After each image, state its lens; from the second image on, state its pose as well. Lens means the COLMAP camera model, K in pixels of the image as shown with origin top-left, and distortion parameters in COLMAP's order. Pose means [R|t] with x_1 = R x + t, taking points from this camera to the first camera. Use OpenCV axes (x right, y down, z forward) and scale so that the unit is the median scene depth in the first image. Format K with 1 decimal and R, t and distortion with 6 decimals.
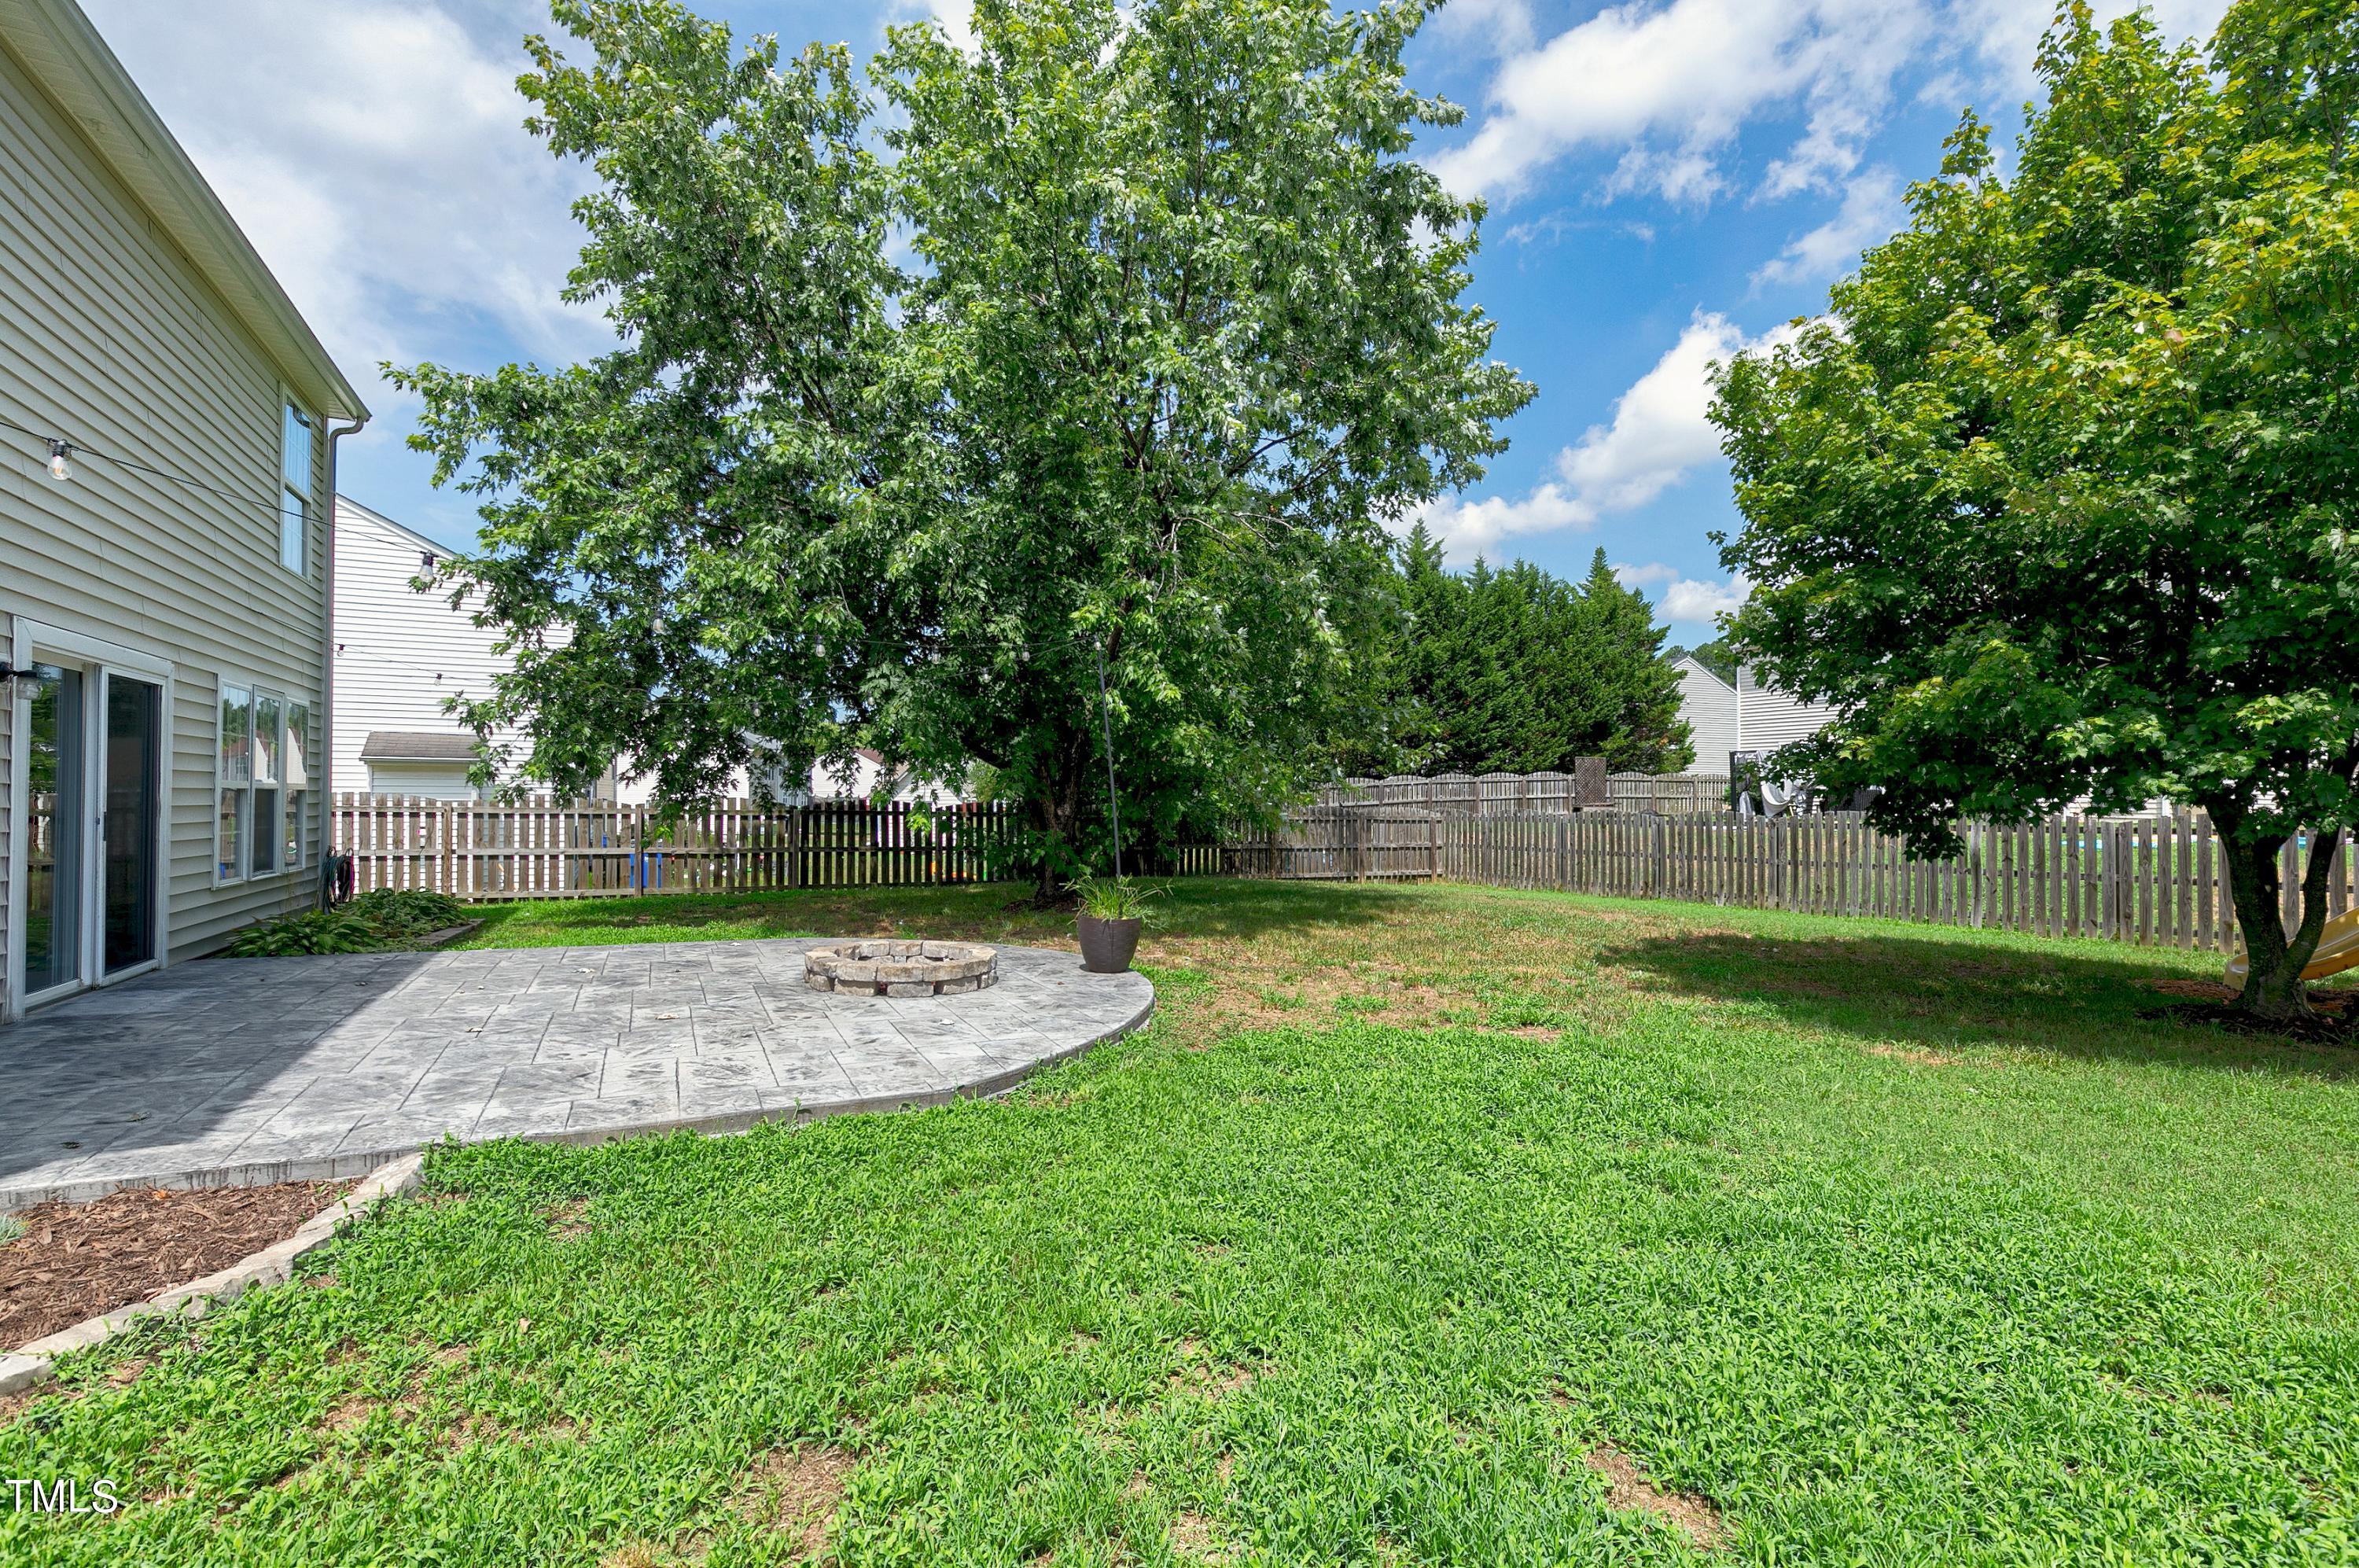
lens RADIAL K [[1077.3, 0, 1152.0], [0, 1077.3, 791.4], [0, 0, 1]] dist [0.002478, -0.000313]
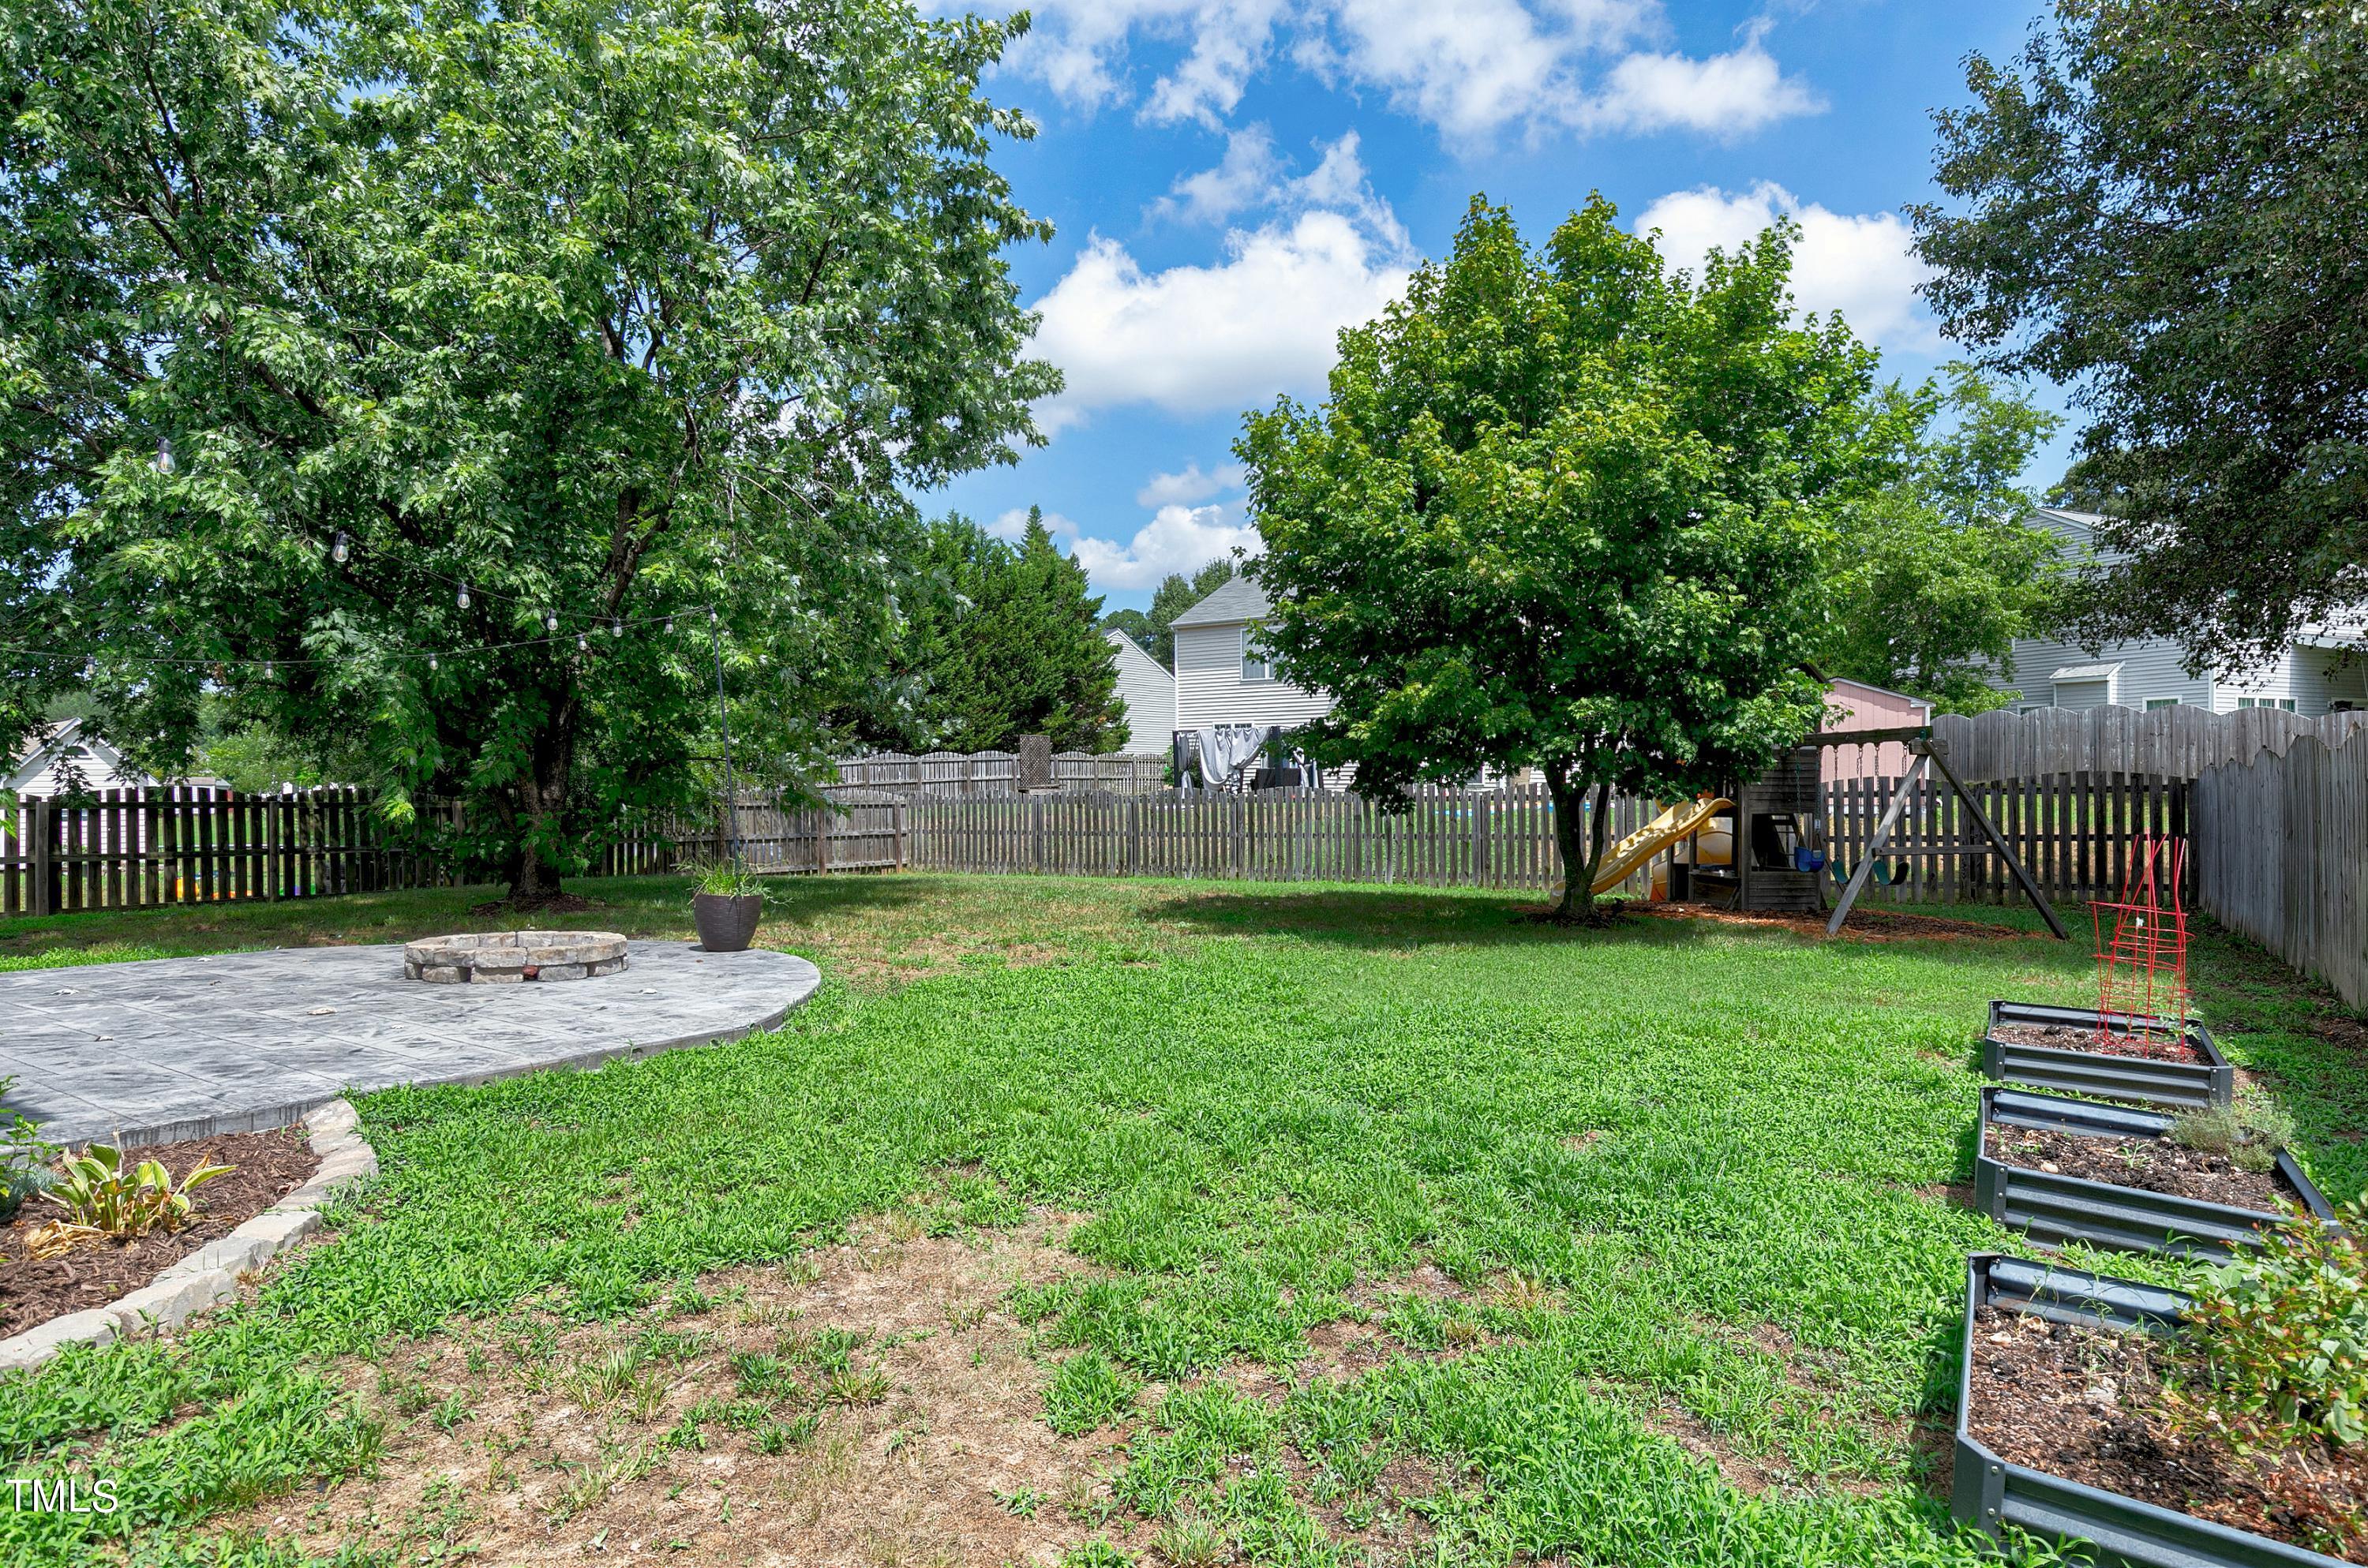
lens RADIAL K [[1355.9, 0, 1184.0], [0, 1355.9, 784.0], [0, 0, 1]] dist [0.000211, 0.000901]
pose [[0.861524, -0.009330, 0.507631, -0.189407], [0.006486, 0.999952, 0.007372, 0.005736], [-0.507676, -0.003059, 0.861543, -0.167758]]
